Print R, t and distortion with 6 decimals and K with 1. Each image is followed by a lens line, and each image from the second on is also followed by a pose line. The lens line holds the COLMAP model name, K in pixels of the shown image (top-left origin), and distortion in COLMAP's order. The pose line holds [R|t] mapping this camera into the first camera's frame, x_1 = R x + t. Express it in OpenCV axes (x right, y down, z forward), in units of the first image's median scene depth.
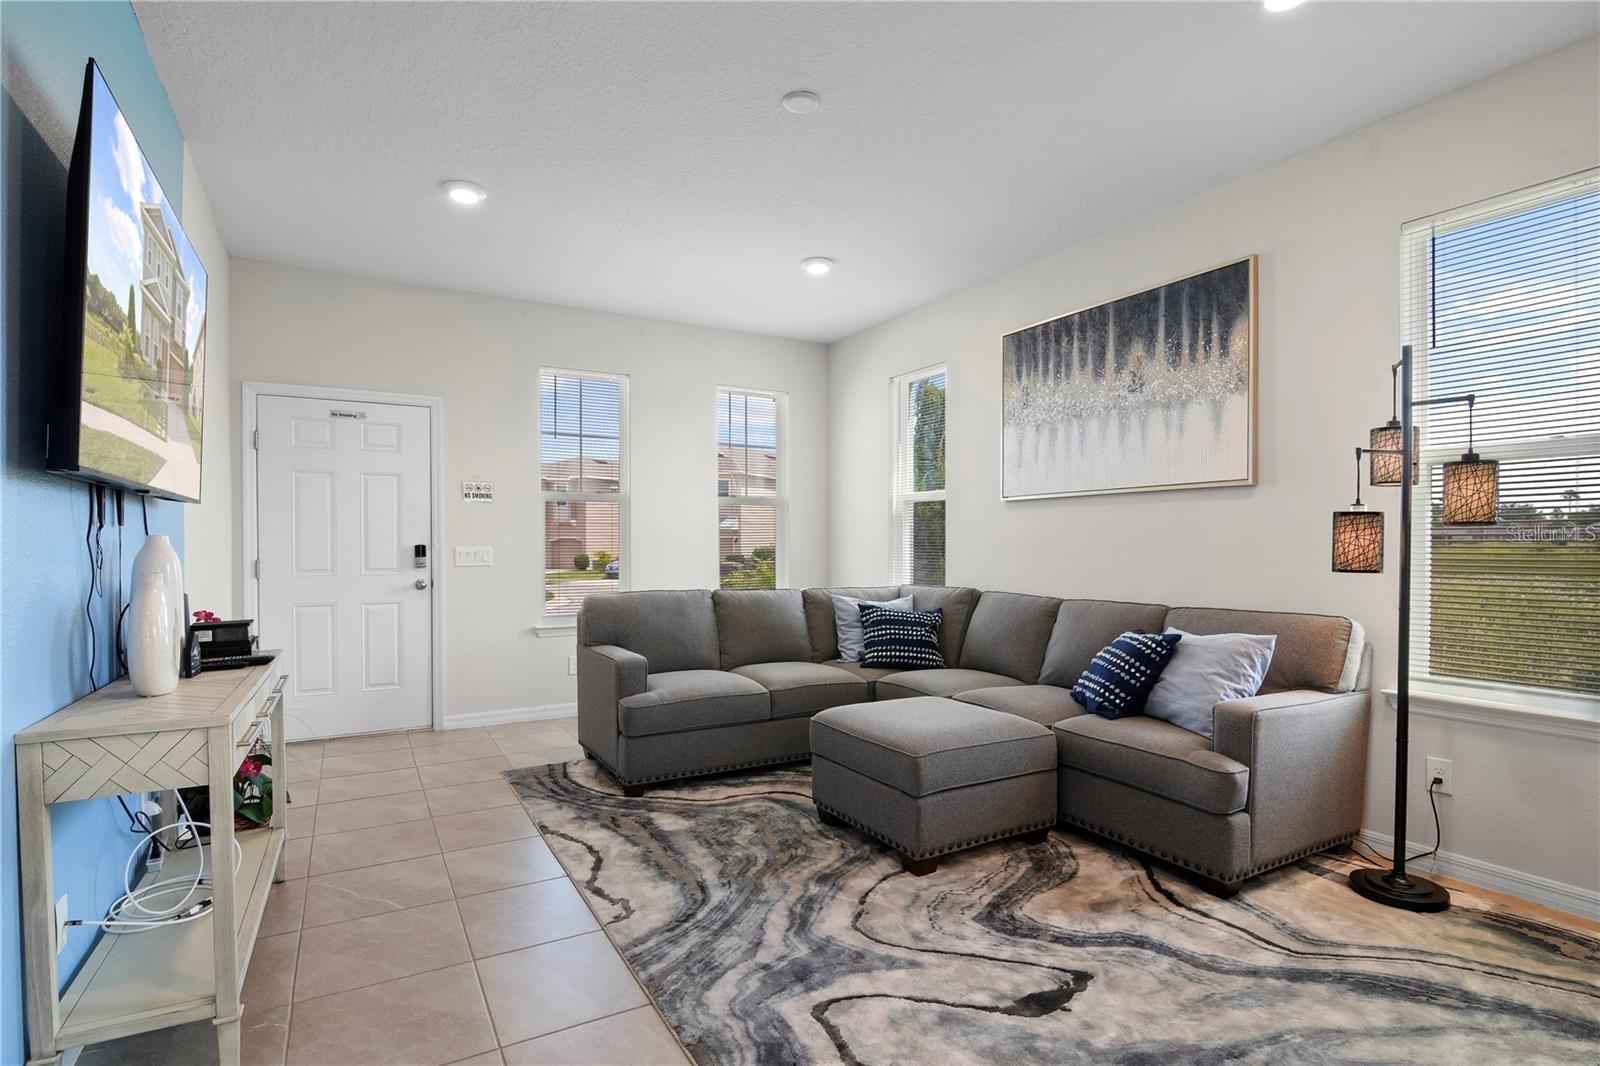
lens RADIAL K [[775.7, 0, 796.2], [0, 775.7, 547.4], [0, 0, 1]] dist [-0.000330, -0.000012]
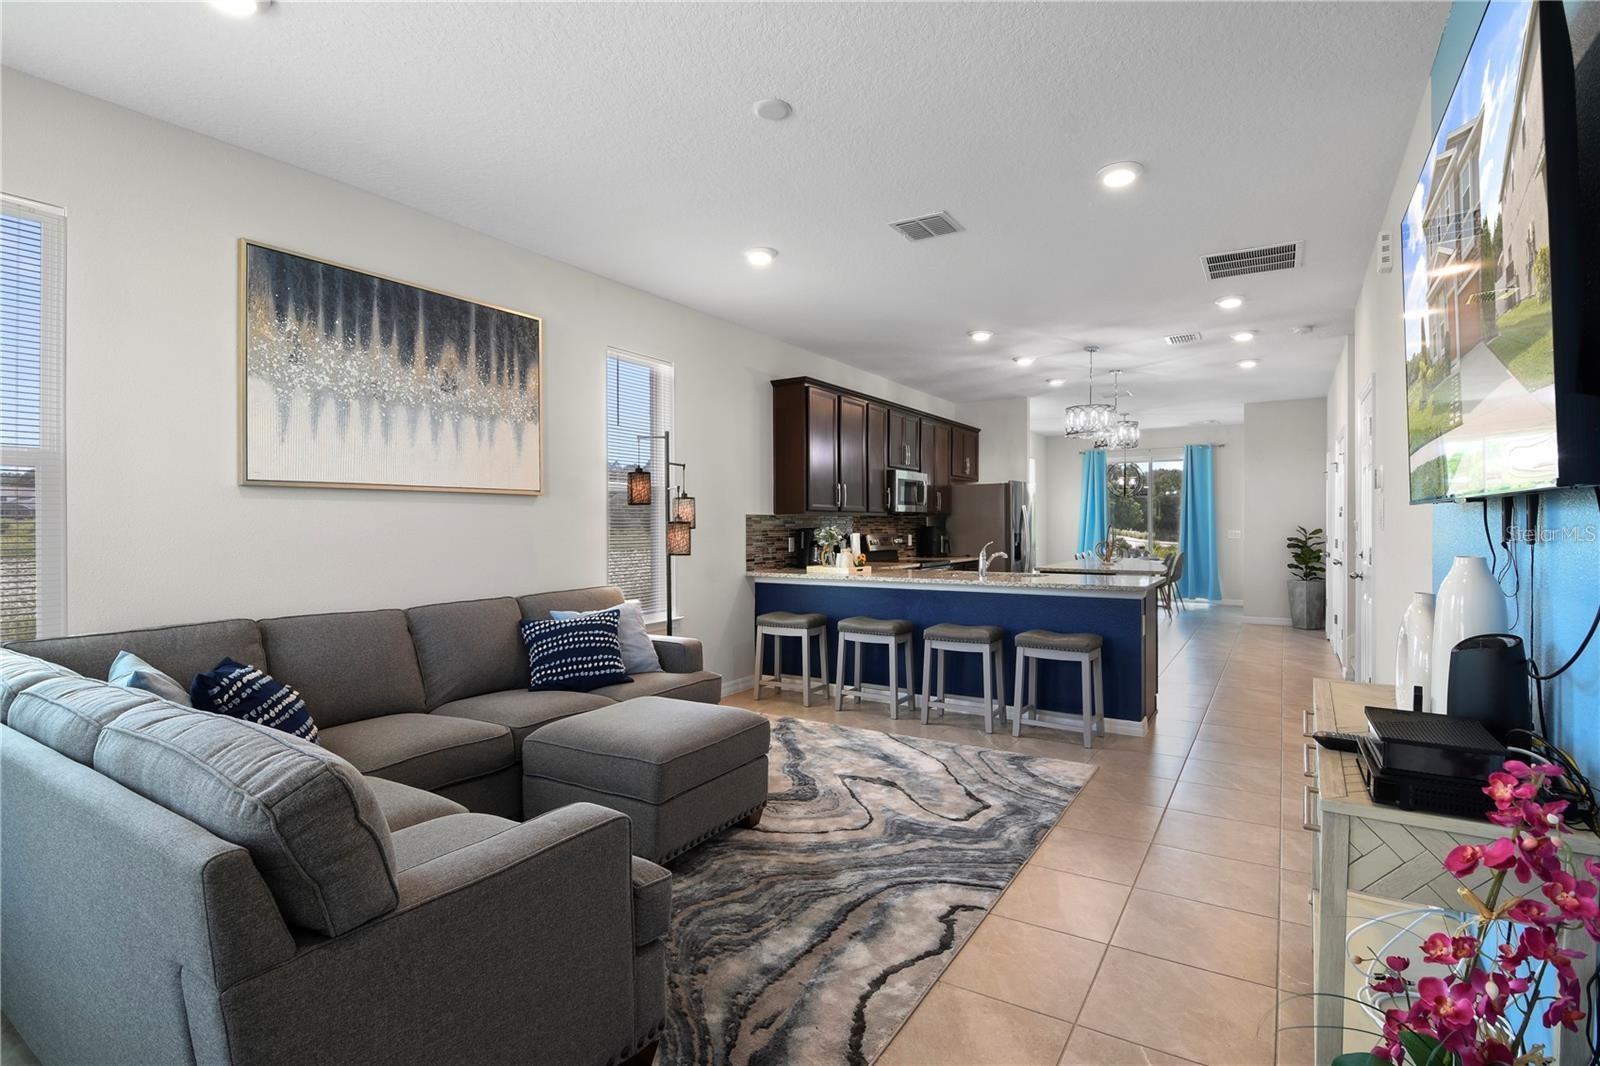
lens RADIAL K [[775.7, 0, 796.1], [0, 775.7, 521.4], [0, 0, 1]] dist [-0.000330, -0.000012]
pose [[-0.471553, 0.003443, 0.881831, -0.677036], [0.011352, 0.999933, 0.002167, -0.031143], [-0.881765, 0.011032, -0.471561, 1.102095]]
